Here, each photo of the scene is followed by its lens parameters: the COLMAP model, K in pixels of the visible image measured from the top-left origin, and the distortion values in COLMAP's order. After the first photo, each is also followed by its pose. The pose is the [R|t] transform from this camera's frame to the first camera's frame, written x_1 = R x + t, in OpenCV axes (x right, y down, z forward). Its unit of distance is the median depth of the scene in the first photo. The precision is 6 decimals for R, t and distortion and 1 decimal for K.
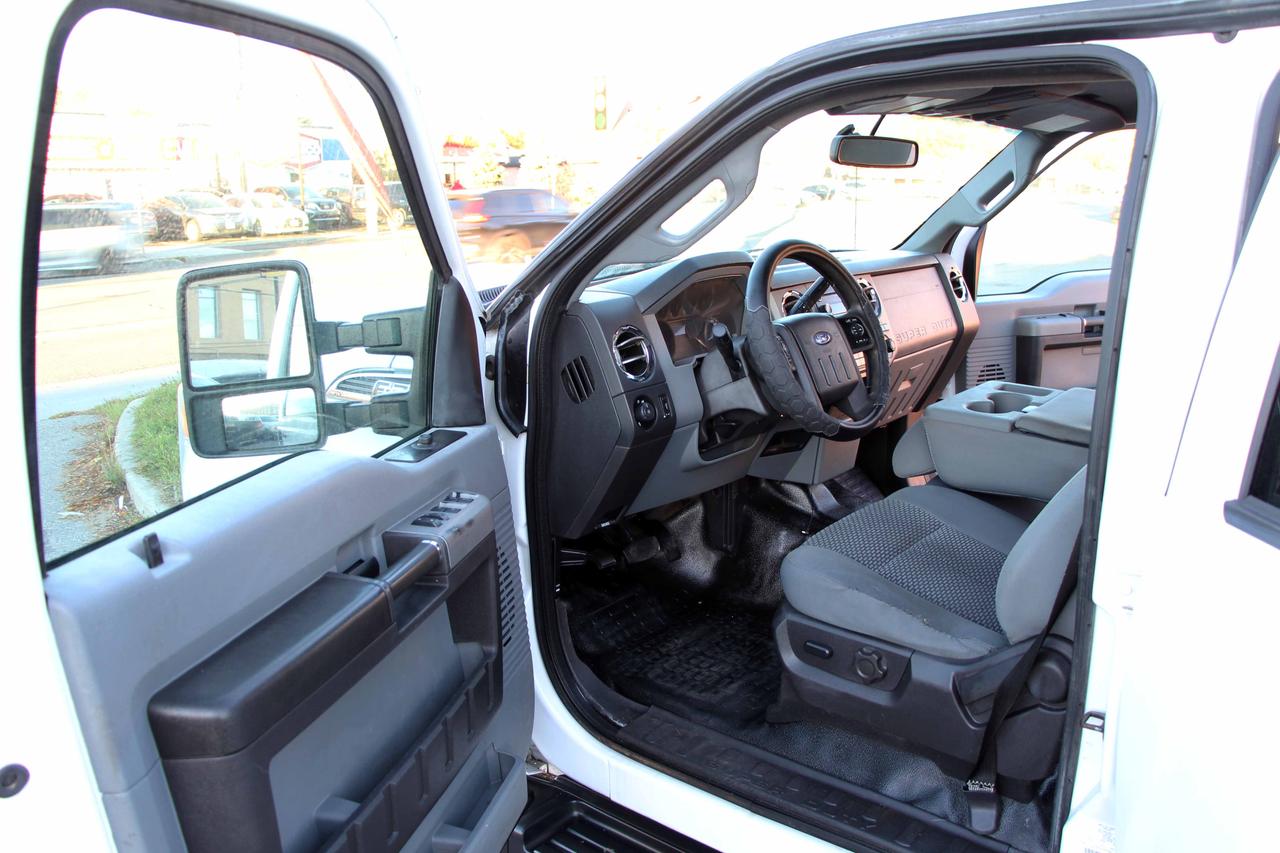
lens RADIAL K [[1042.6, 0, 646.0], [0, 1042.6, 432.6], [0, 0, 1]] dist [-0.175924, 0.140174]
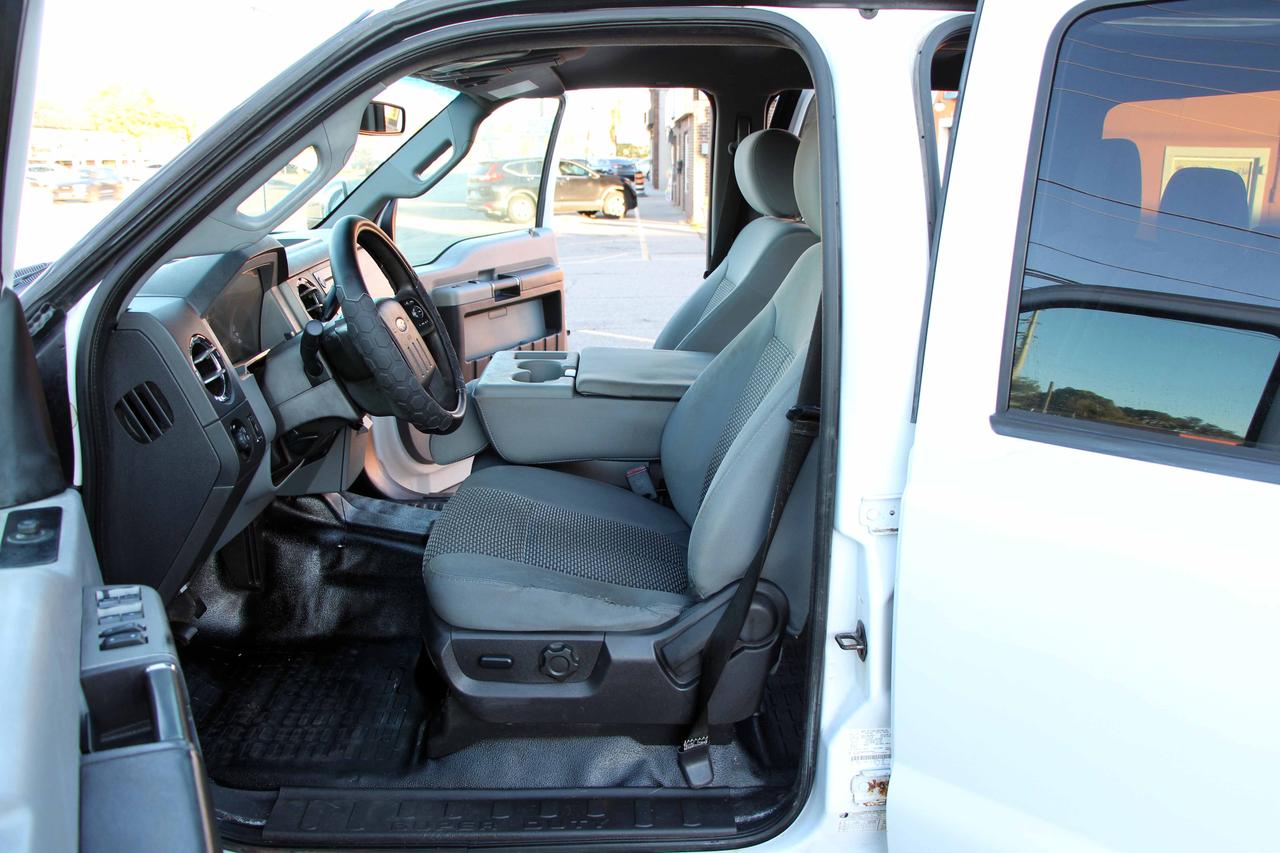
lens RADIAL K [[1042.6, 0, 646.9], [0, 1042.6, 433.6], [0, 0, 1]] dist [-0.175924, 0.140174]
pose [[0.744179, -0.166448, 0.646911, -0.275378], [0.152913, 0.985190, 0.077581, -0.036834], [-0.650243, 0.041187, 0.758609, 0.201610]]
